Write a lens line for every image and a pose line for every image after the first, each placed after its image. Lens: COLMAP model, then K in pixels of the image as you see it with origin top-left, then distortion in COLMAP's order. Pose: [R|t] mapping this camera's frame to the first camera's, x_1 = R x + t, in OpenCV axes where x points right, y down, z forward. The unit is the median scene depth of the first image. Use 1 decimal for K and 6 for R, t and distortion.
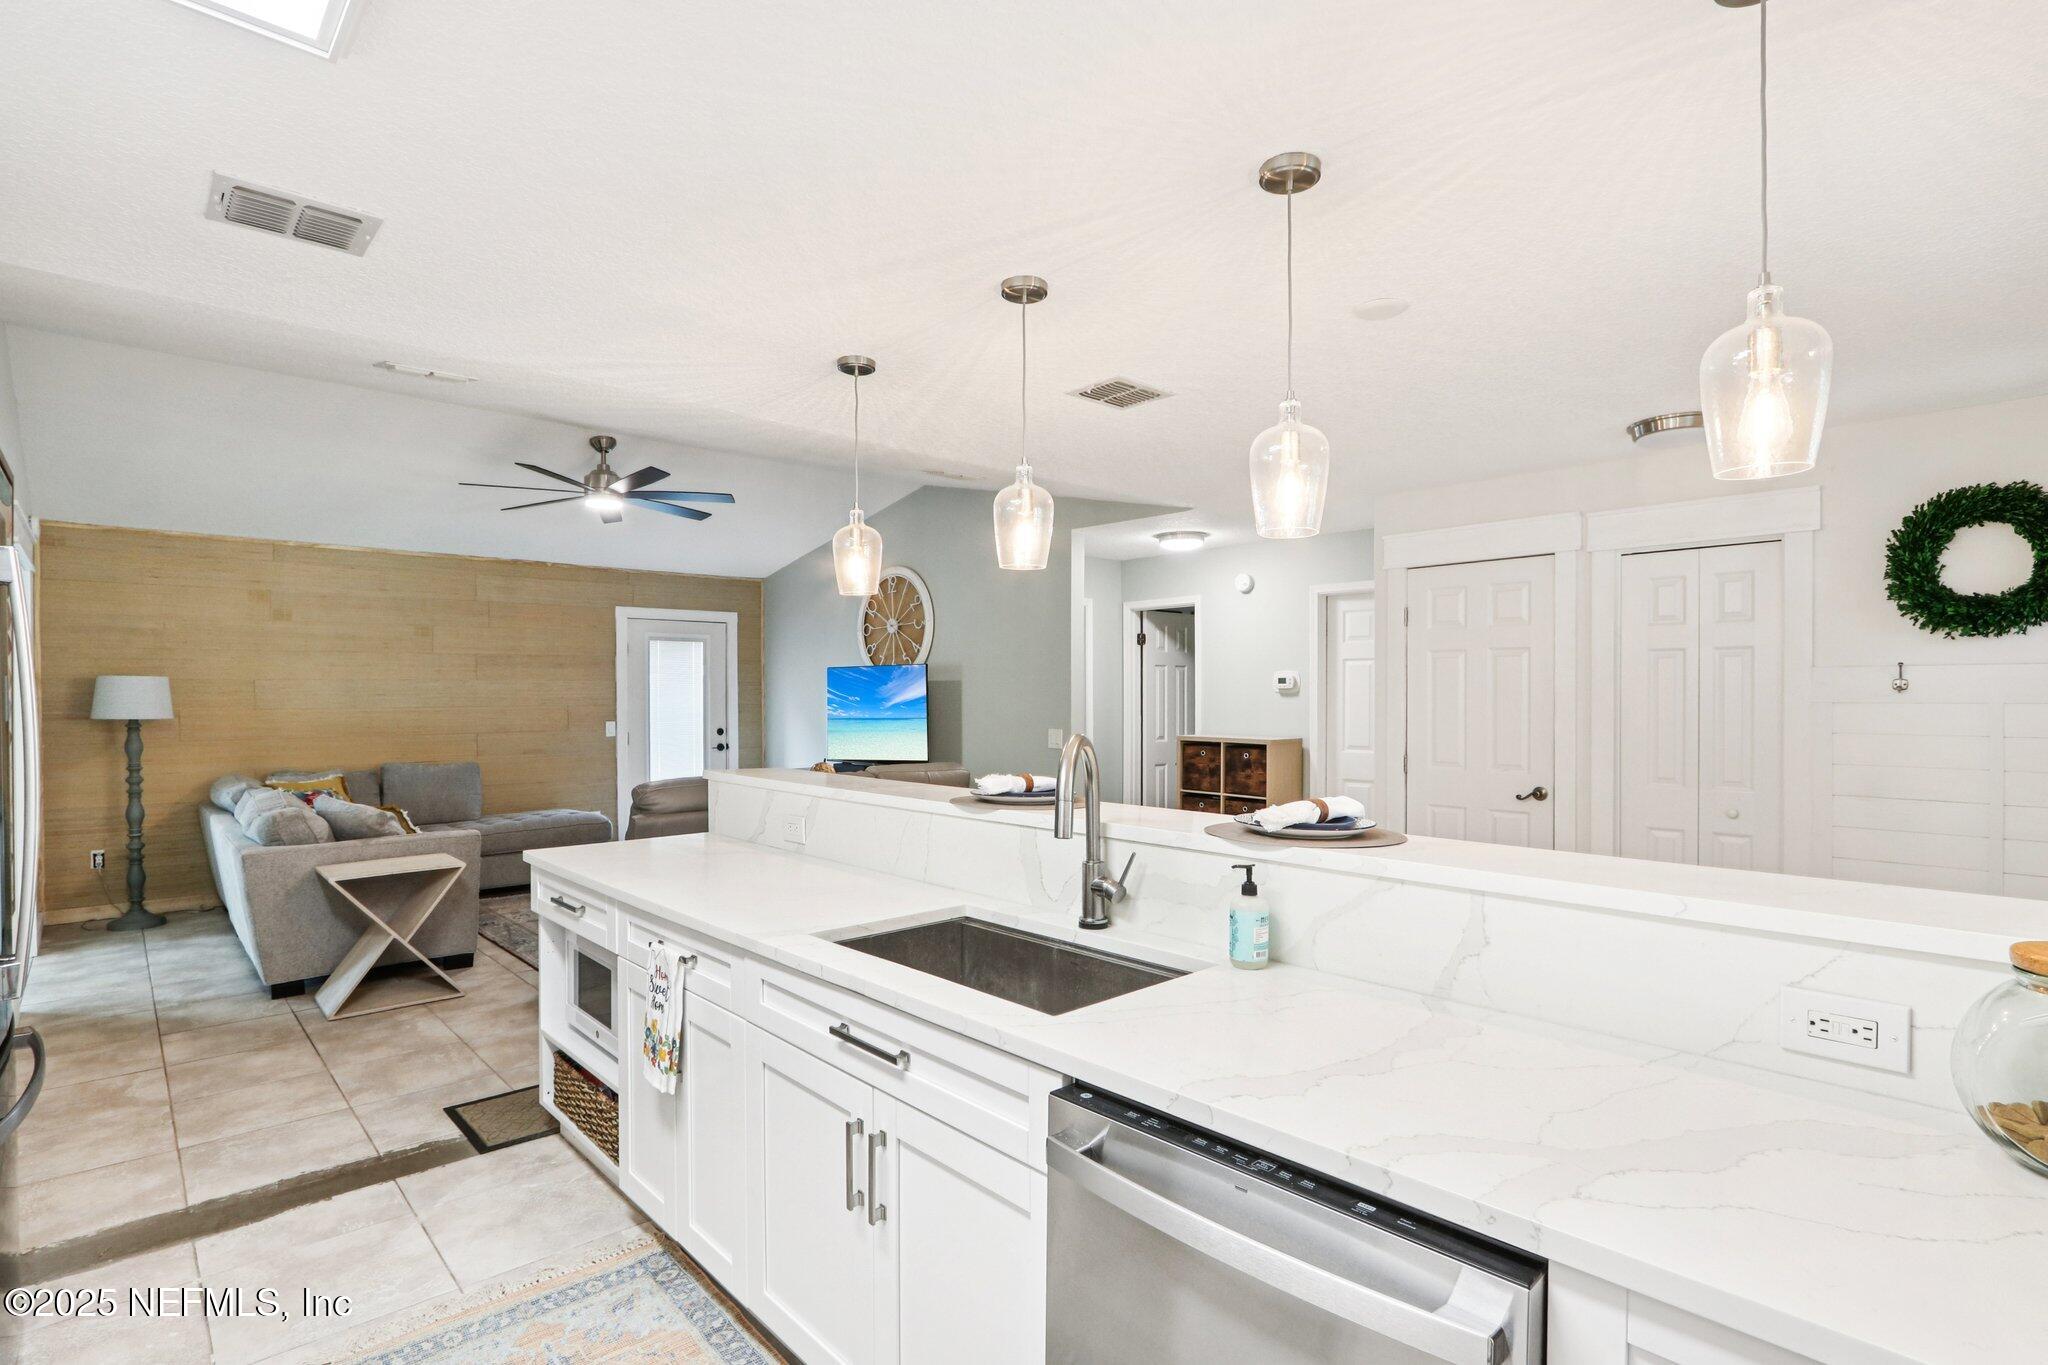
lens RADIAL K [[988.0, 0, 1017.1], [0, 988.0, 703.8], [0, 0, 1]] dist [-0.012964, 0.000695]
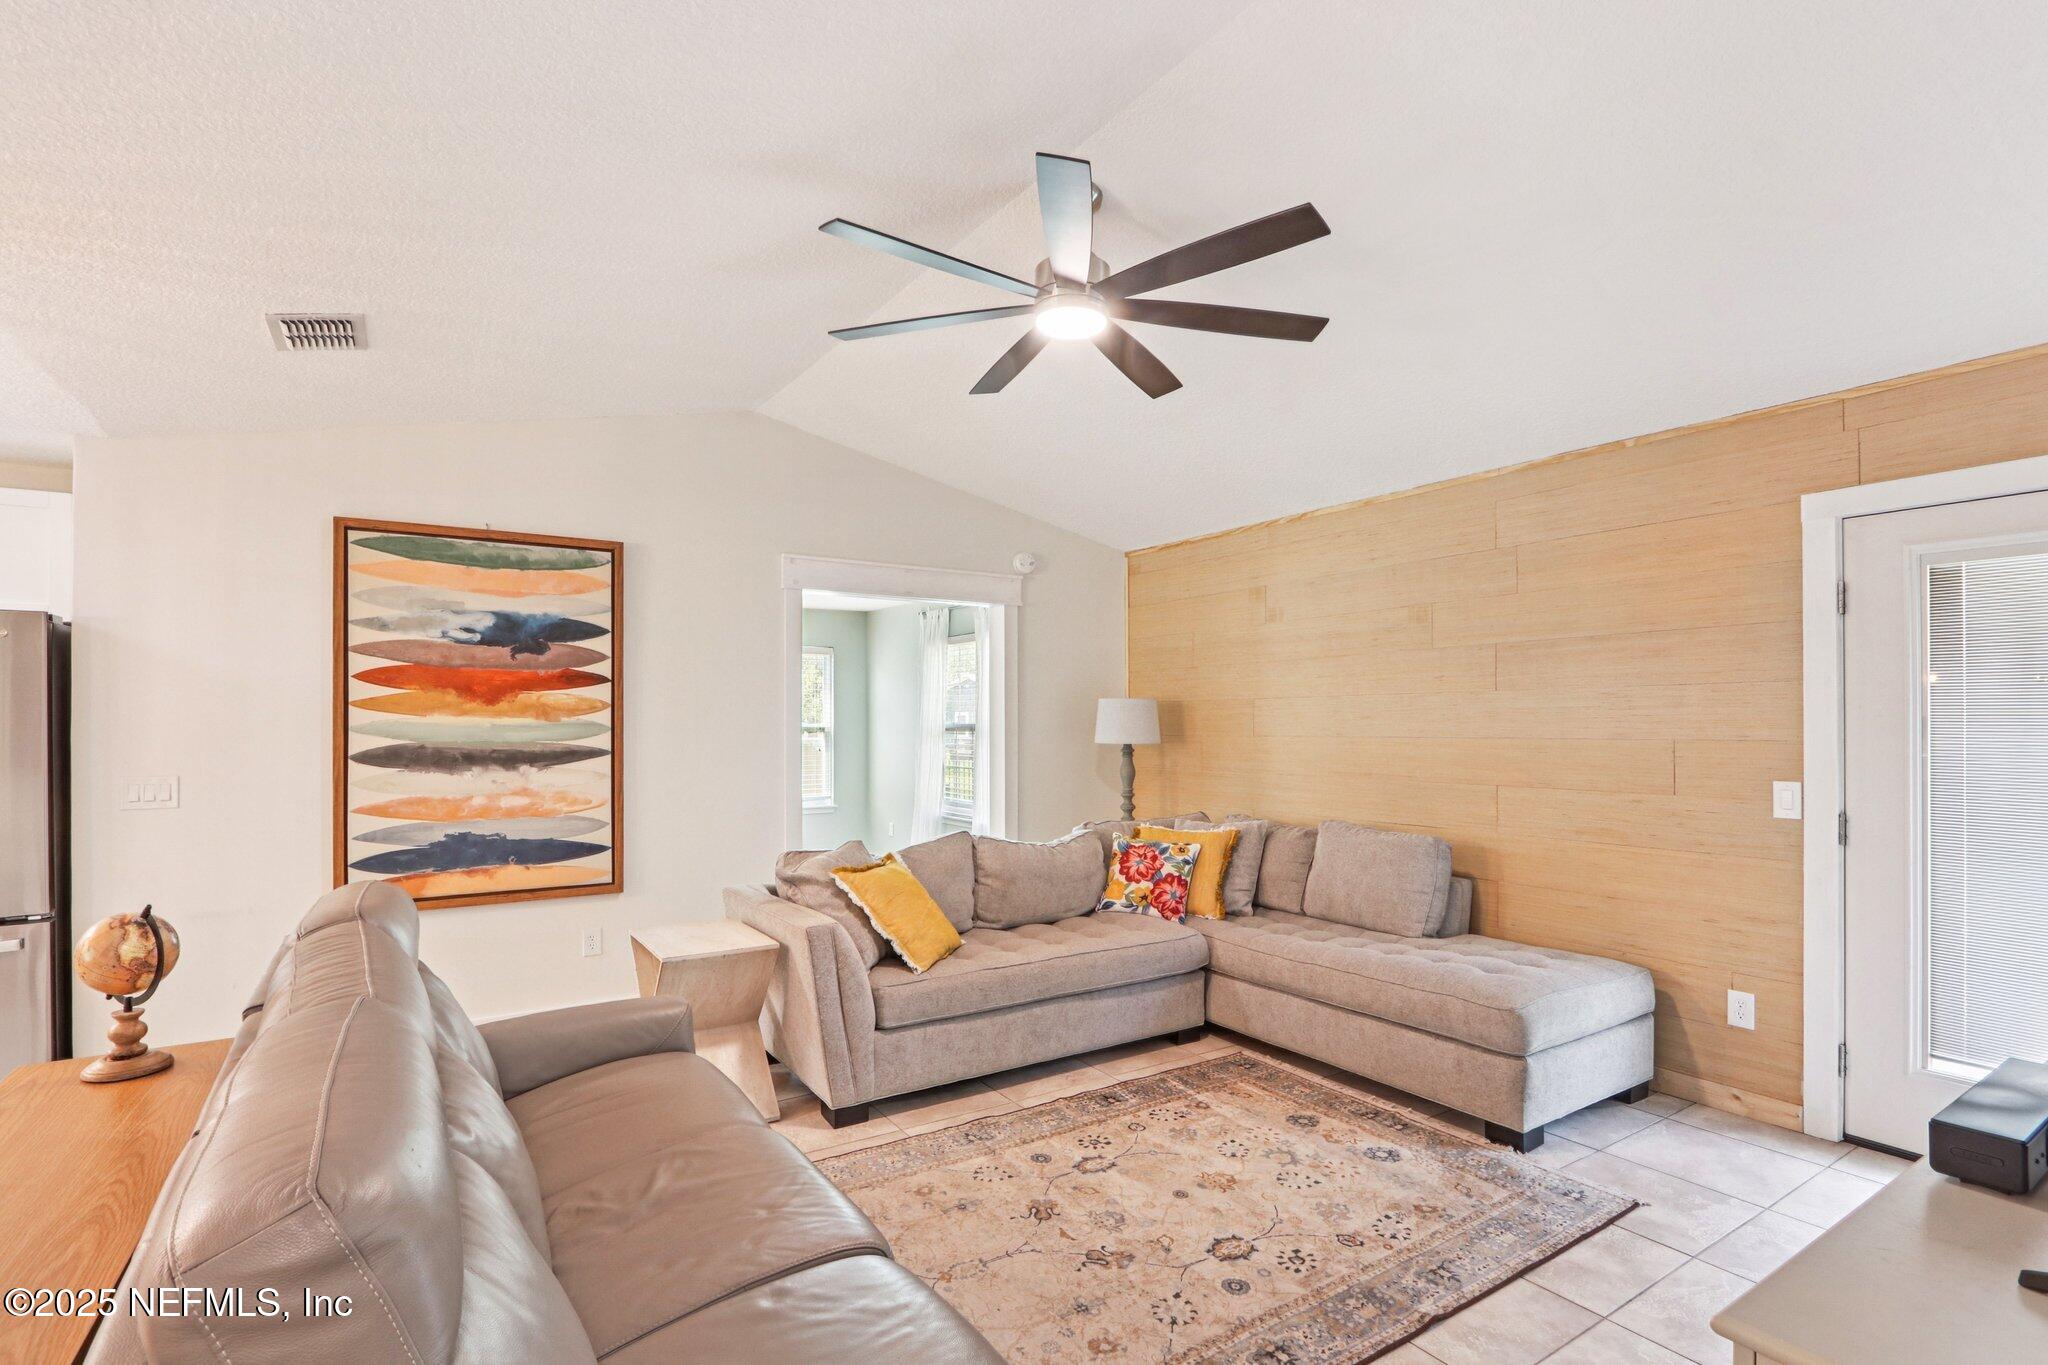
lens RADIAL K [[964.0, 0, 981.1], [0, 964.0, 725.8], [0, 0, 1]] dist [-0.023178, -0.000463]
pose [[-0.192637, 0.004545, -0.981260, 0.065846], [-0.008106, 0.999948, 0.006223, -0.008811], [0.981237, 0.009153, -0.192590, 1.396264]]
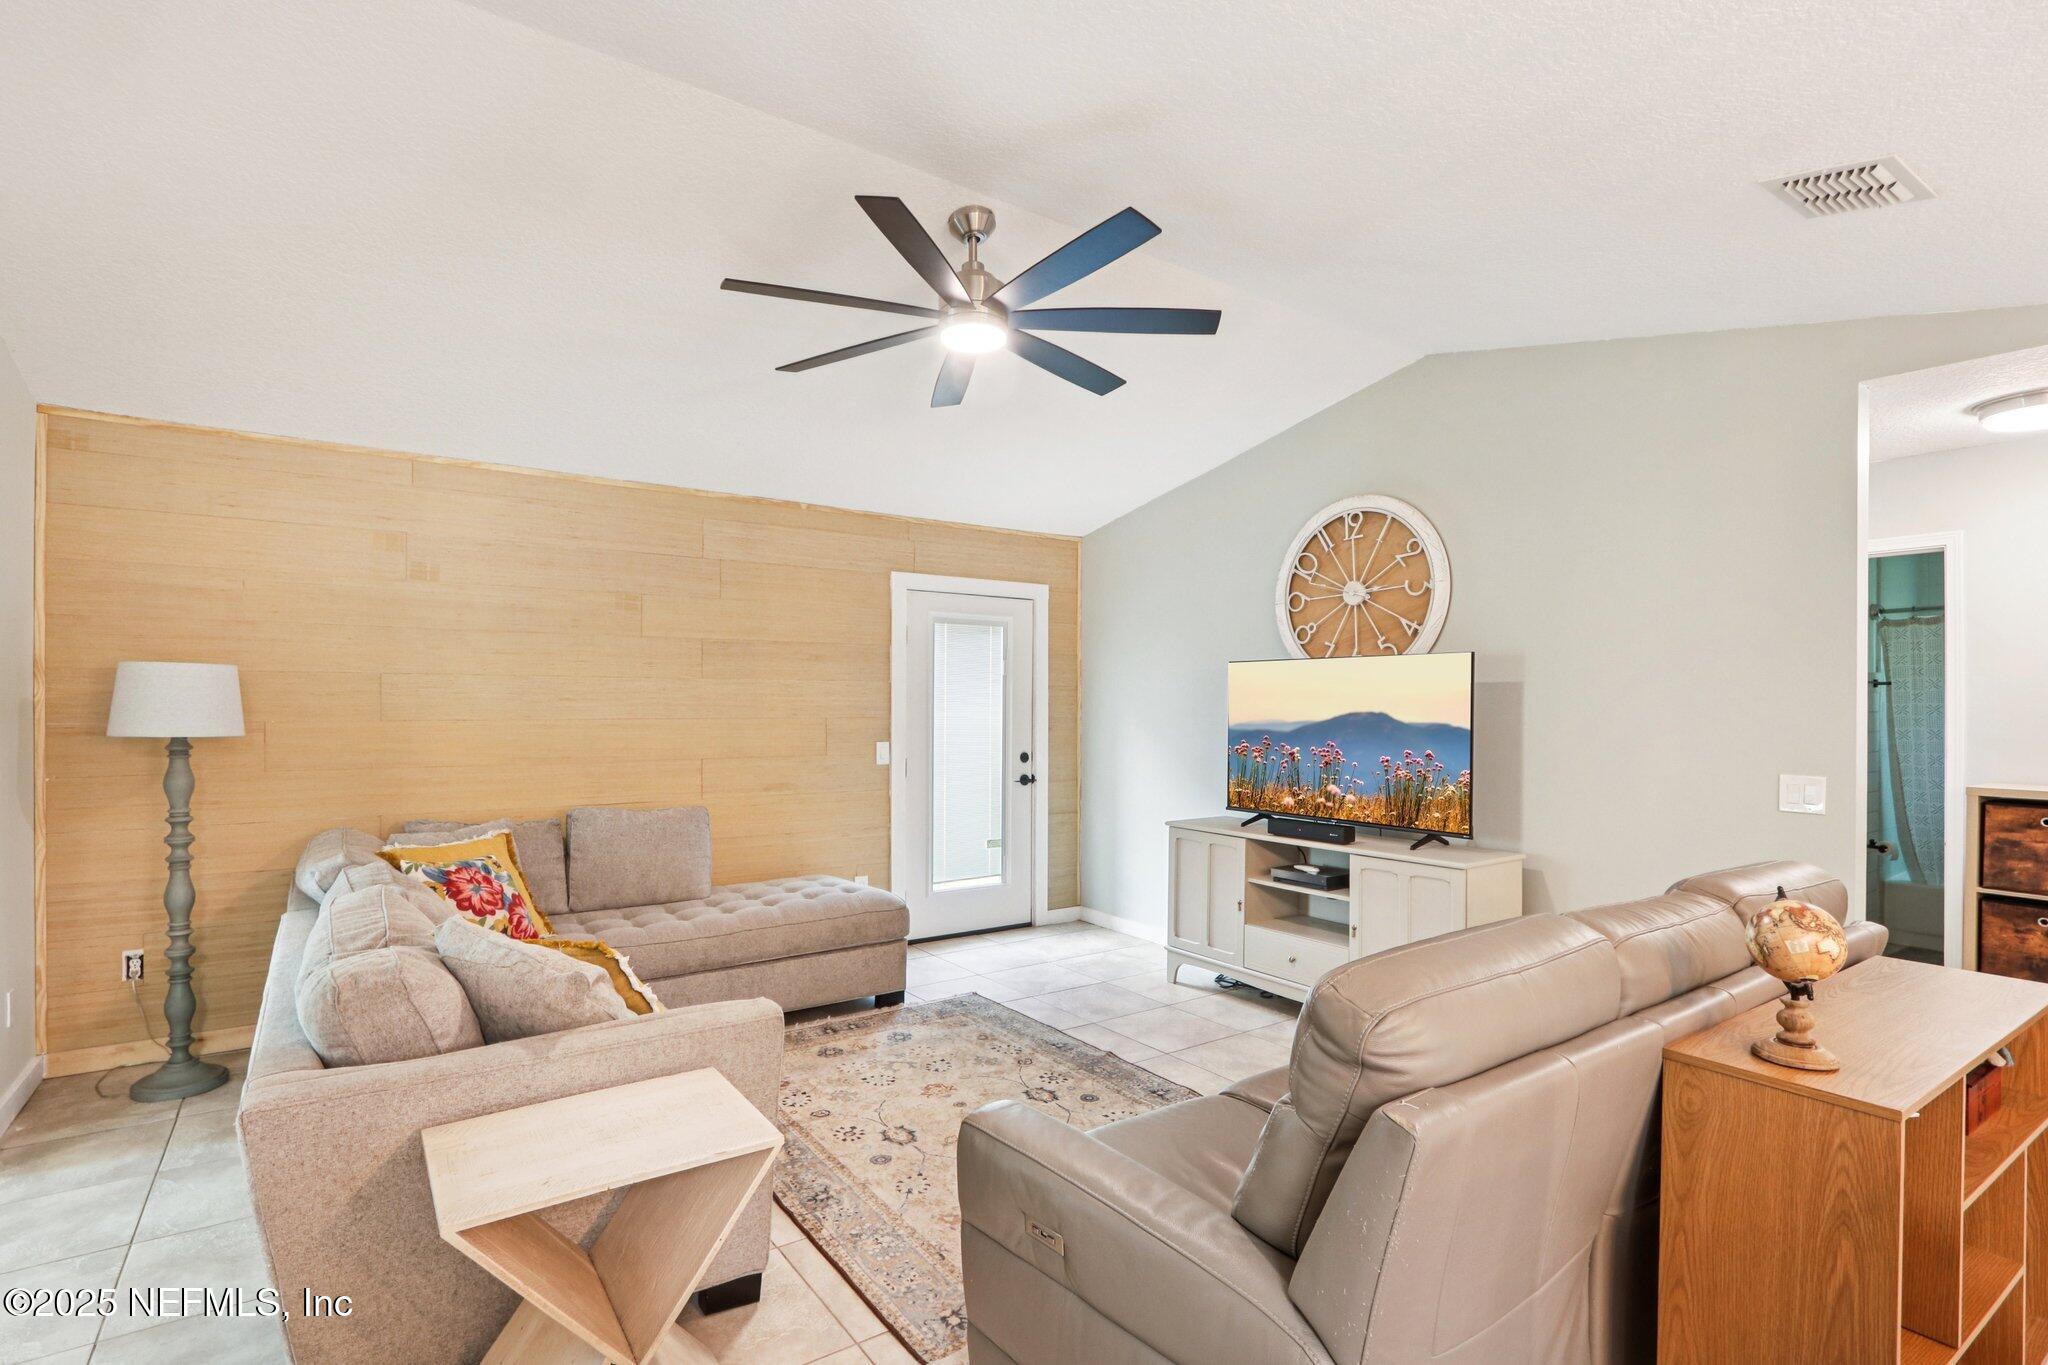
lens RADIAL K [[971.7, 0, 1017.7], [0, 971.7, 710.7], [0, 0, 1]] dist [-0.012854, -0.000553]
pose [[0.991269, 0.009086, -0.131540, -0.435572], [-0.009641, 0.999947, -0.003584, -0.003695], [0.131501, 0.004820, 0.991304, 0.657258]]
